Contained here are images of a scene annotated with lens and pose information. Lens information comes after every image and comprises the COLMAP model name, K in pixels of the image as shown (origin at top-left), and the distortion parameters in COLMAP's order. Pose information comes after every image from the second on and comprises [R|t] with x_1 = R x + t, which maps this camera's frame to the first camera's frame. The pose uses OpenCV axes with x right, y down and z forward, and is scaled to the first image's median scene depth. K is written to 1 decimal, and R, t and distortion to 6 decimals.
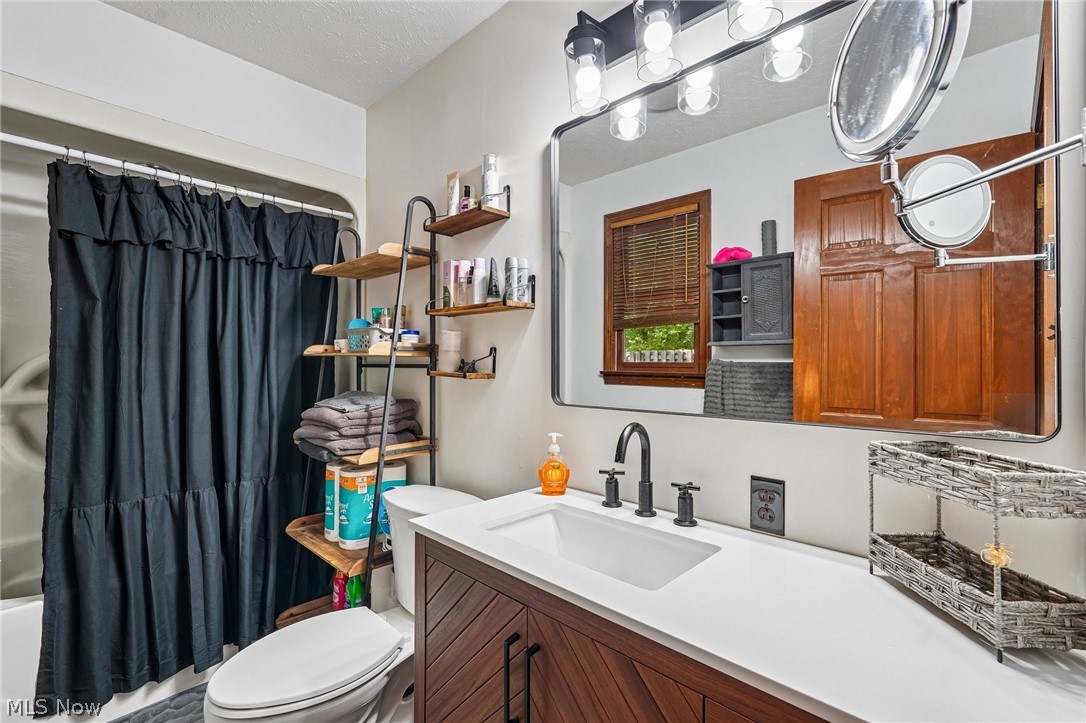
lens RADIAL K [[483.4, 0, 539.4], [0, 483.4, 359.3], [0, 0, 1]] dist [-0.002382, 0.002860]
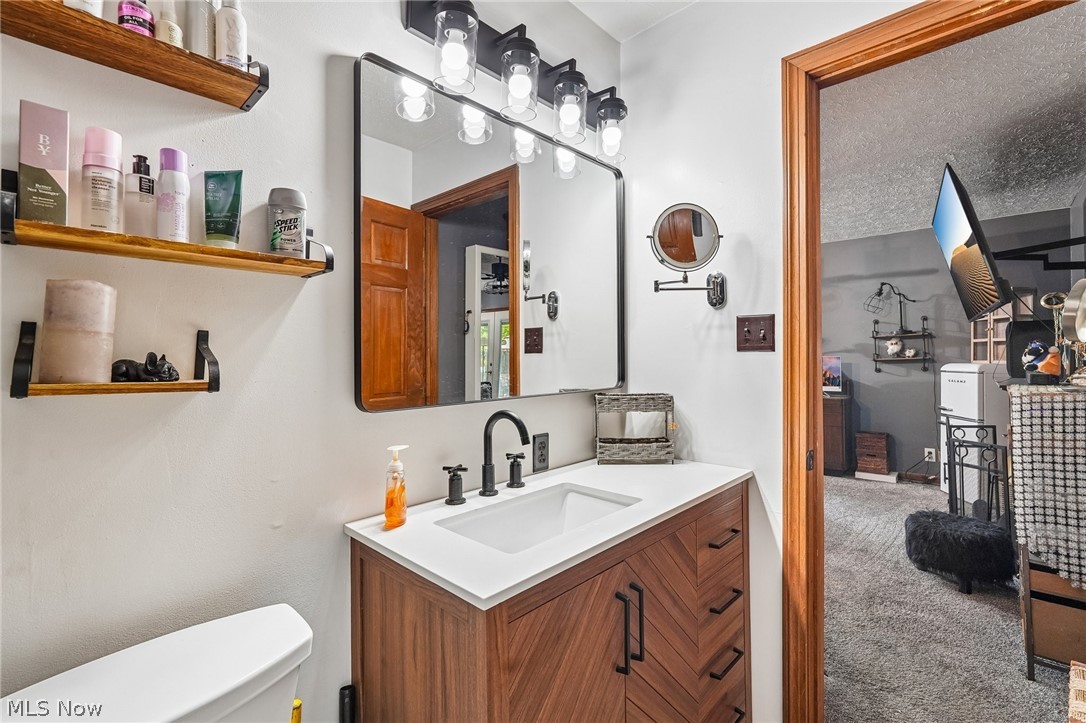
lens RADIAL K [[483.4, 0, 540.3], [0, 483.4, 357.8], [0, 0, 1]] dist [-0.002382, 0.002860]
pose [[-0.018036, -0.006815, 0.999814, -0.877061], [-0.007415, 0.999950, 0.006683, -0.001146], [-0.999810, -0.007294, -0.018085, 0.883193]]
